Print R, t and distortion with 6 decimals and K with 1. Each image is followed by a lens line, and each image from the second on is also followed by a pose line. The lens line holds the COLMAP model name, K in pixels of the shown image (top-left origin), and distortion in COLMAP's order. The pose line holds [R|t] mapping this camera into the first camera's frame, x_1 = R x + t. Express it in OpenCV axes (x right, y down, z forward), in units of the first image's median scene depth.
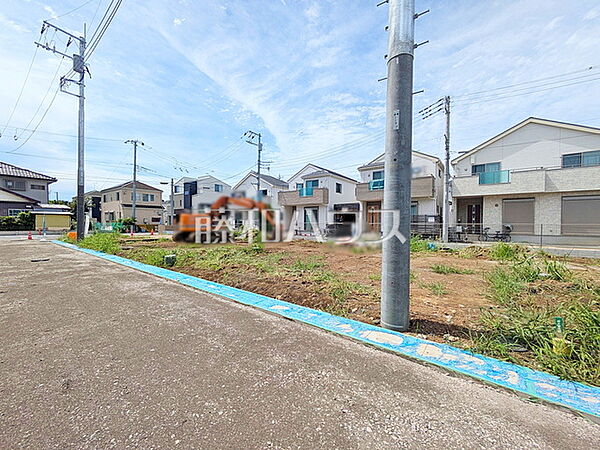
lens RADIAL K [[235.2, 0, 300.0], [0, 235.2, 225.0], [0, 0, 1]] dist [0.001522, 0.000112]
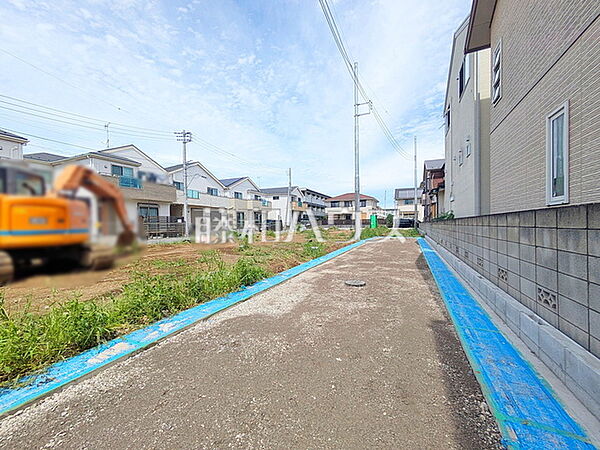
lens RADIAL K [[235.2, 0, 300.0], [0, 235.2, 225.0], [0, 0, 1]] dist [0.001522, 0.000112]
pose [[-0.210986, -0.005605, 0.977473, -0.703820], [0.017650, 0.999799, 0.009543, 0.000826], [-0.977330, 0.019266, -0.210845, 0.533030]]
